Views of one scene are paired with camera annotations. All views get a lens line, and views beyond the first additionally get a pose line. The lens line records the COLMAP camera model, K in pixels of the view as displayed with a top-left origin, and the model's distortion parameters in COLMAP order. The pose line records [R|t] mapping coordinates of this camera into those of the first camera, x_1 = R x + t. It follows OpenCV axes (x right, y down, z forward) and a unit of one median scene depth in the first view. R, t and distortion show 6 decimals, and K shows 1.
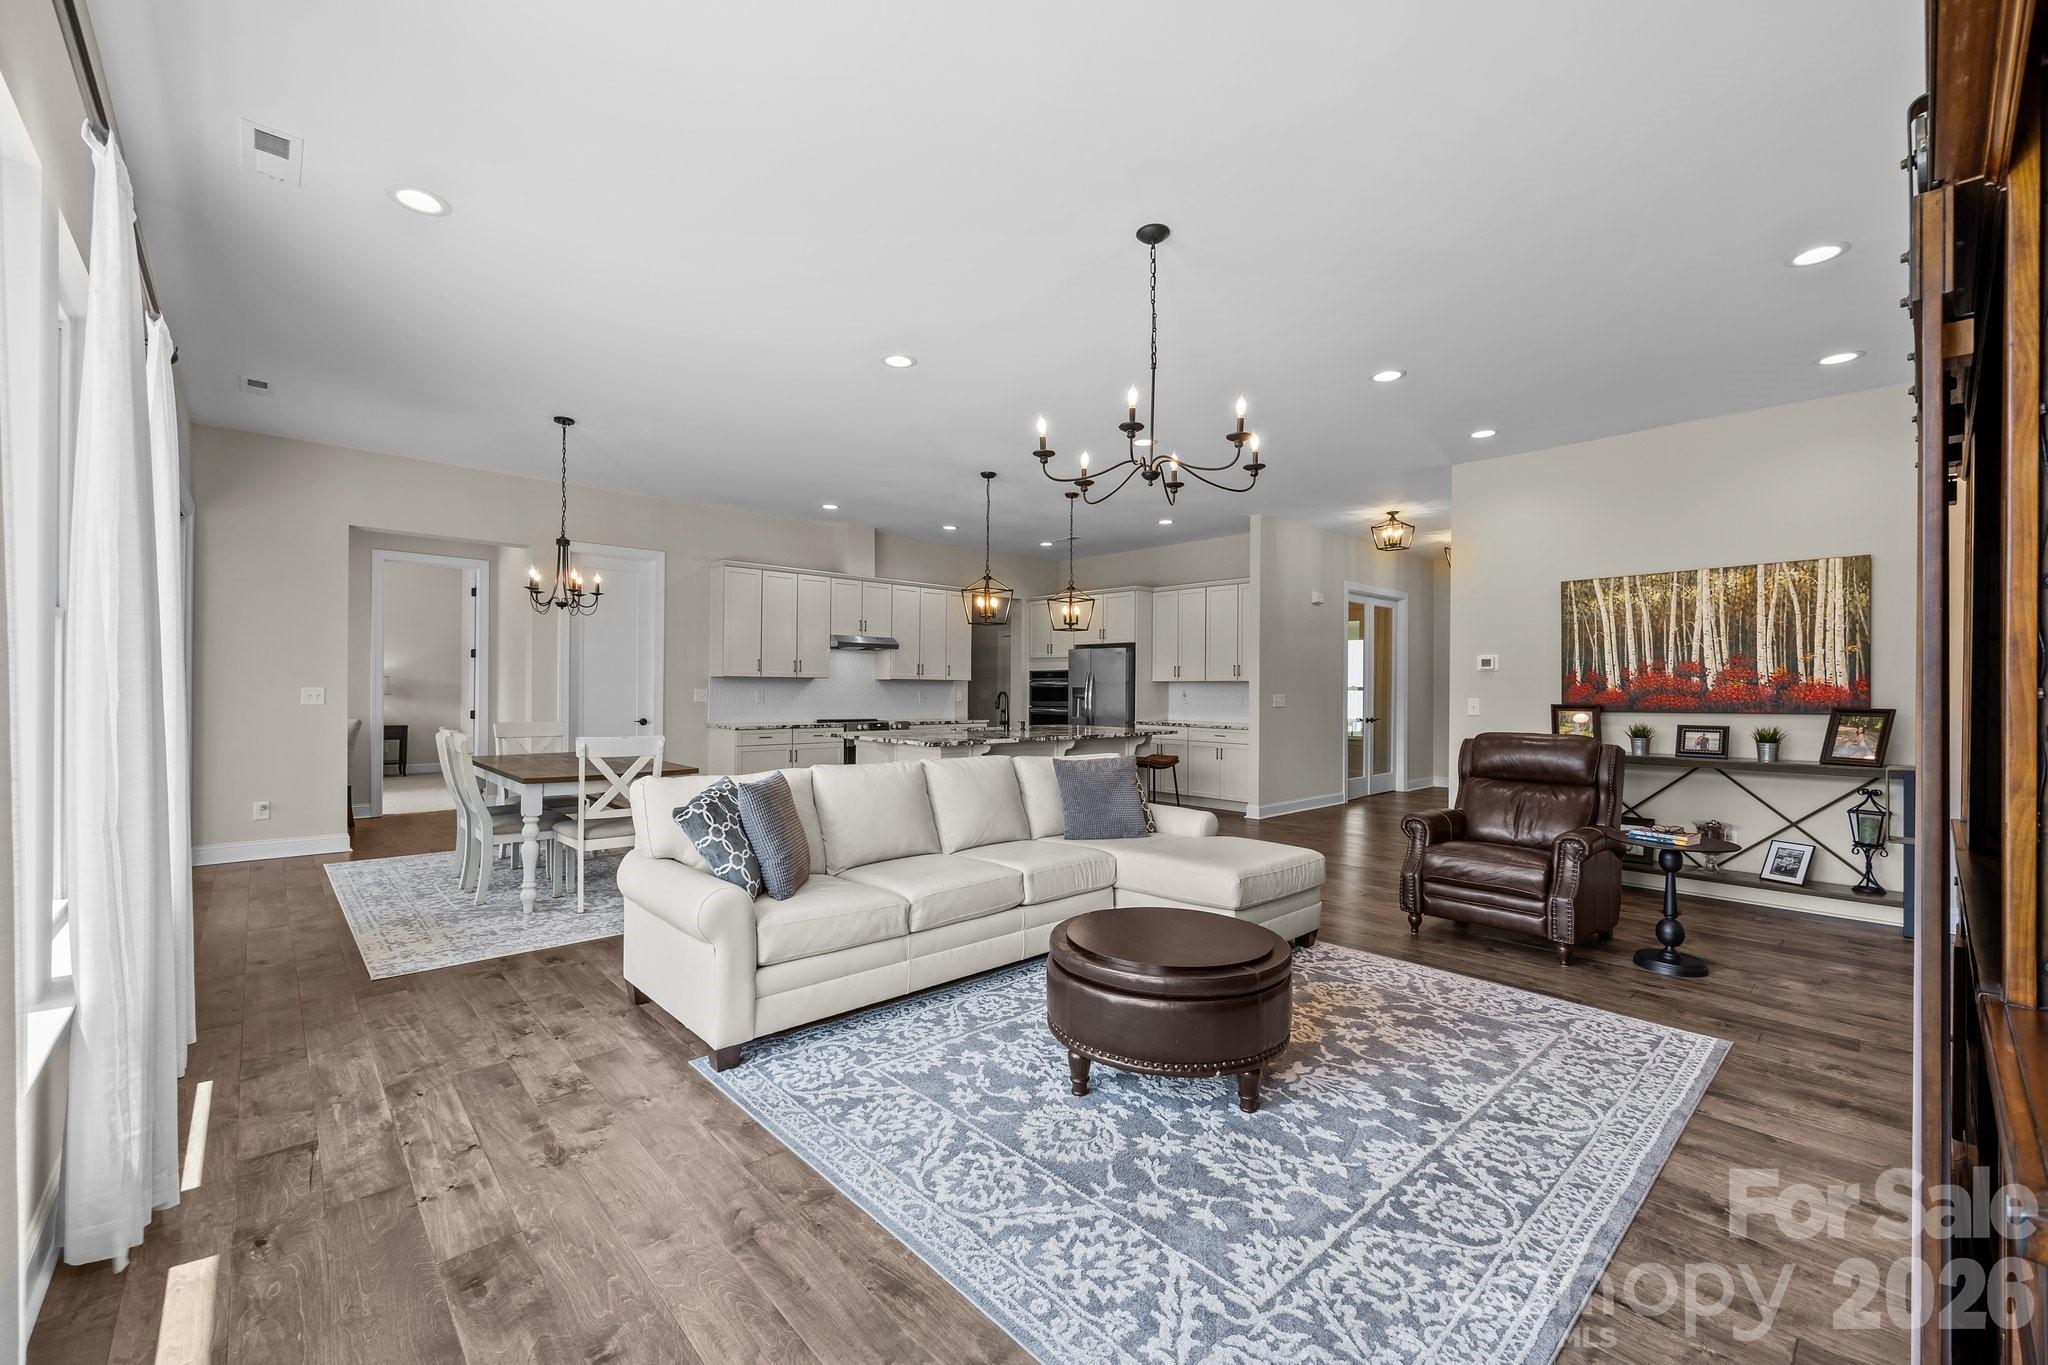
lens RADIAL K [[822.2, 0, 1025.0], [0, 822.2, 688.2], [0, 0, 1]] dist [0.006203, -0.000605]
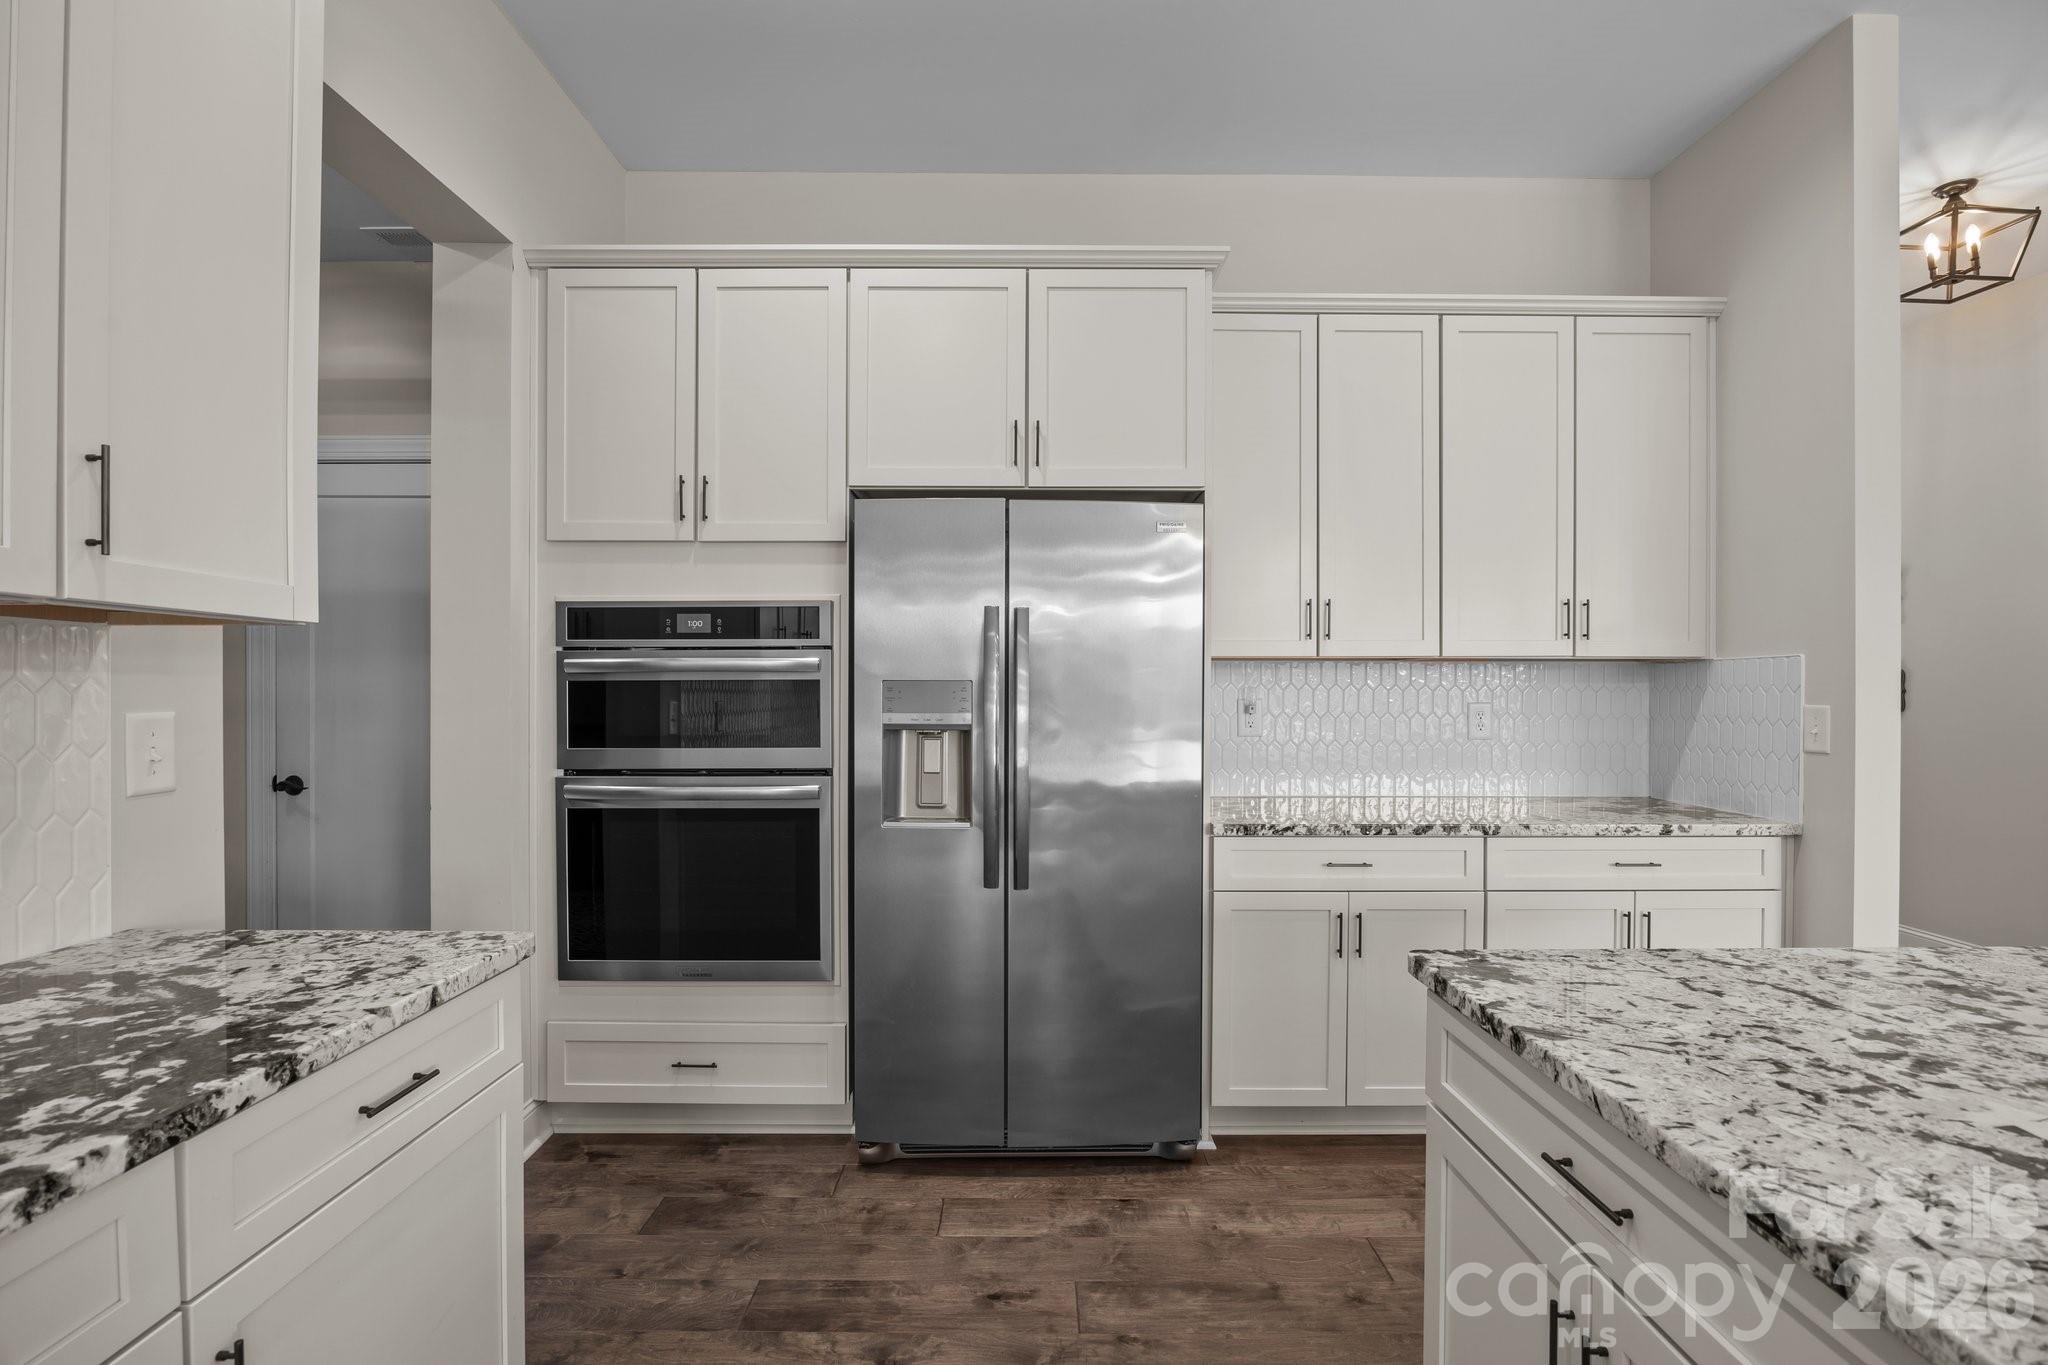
lens RADIAL K [[950.6, 0, 1033.0], [0, 950.6, 693.3], [0, 0, 1]] dist [-0.015084, 0.000896]
pose [[0.671979, -0.009234, 0.740513, -0.177498], [0.004160, 0.999954, 0.008694, 0.000865], [-0.740559, -0.002761, 0.671986, 1.481332]]
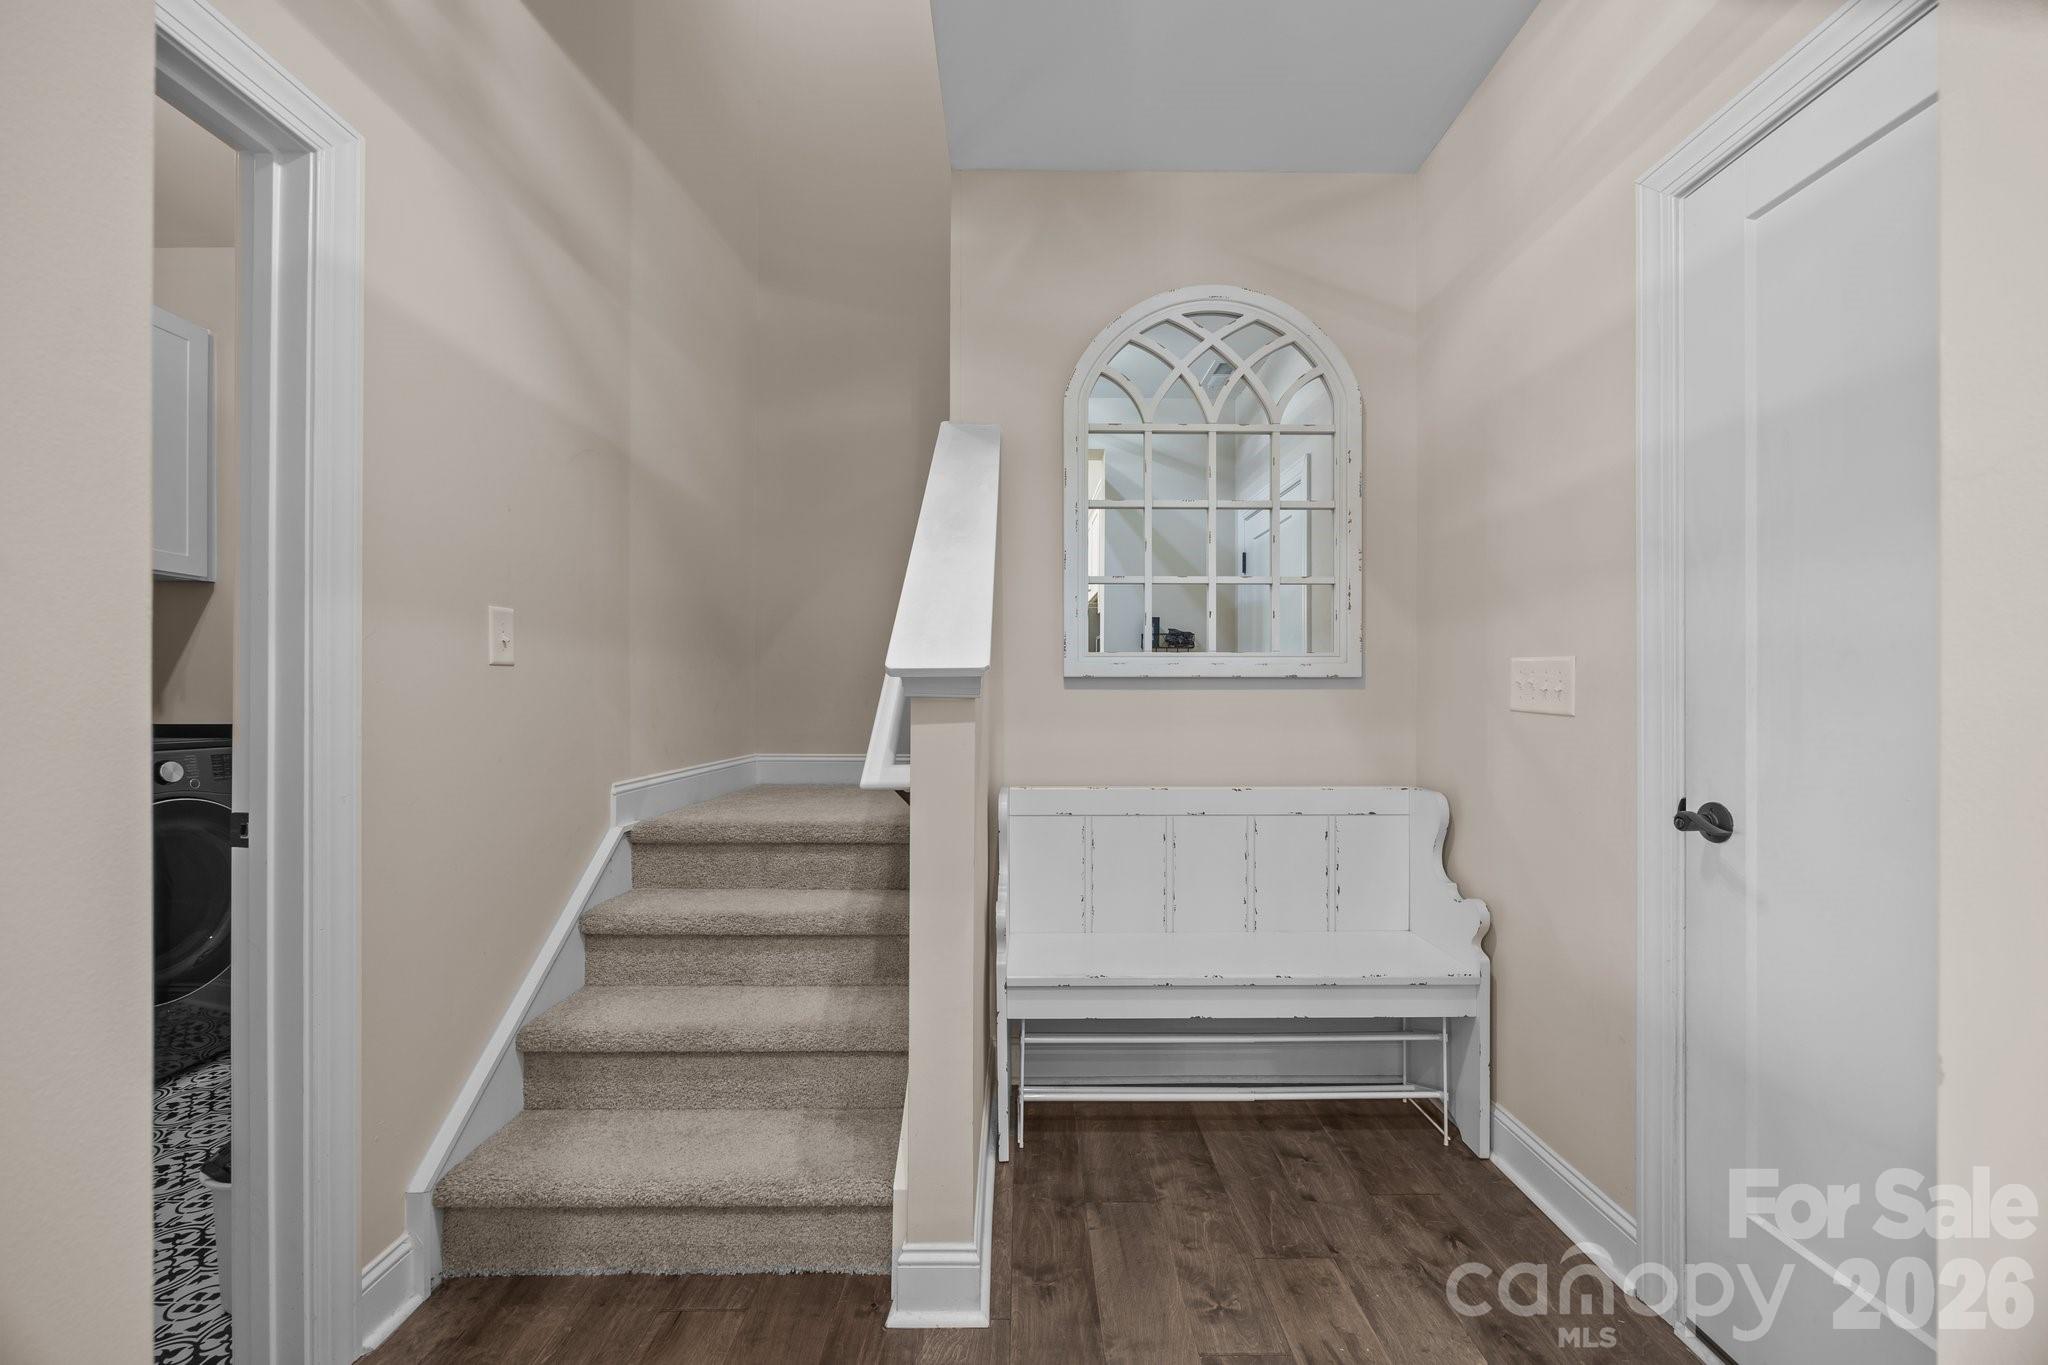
lens RADIAL K [[788.9, 0, 1032.5], [0, 788.9, 698.5], [0, 0, 1]] dist [-0.001152, -0.000015]
pose [[0.741956, -0.005676, -0.670424, -0.047975], [0.003595, 0.999983, -0.004488, 0.023539], [0.670438, 0.000920, 0.741965, 1.892266]]
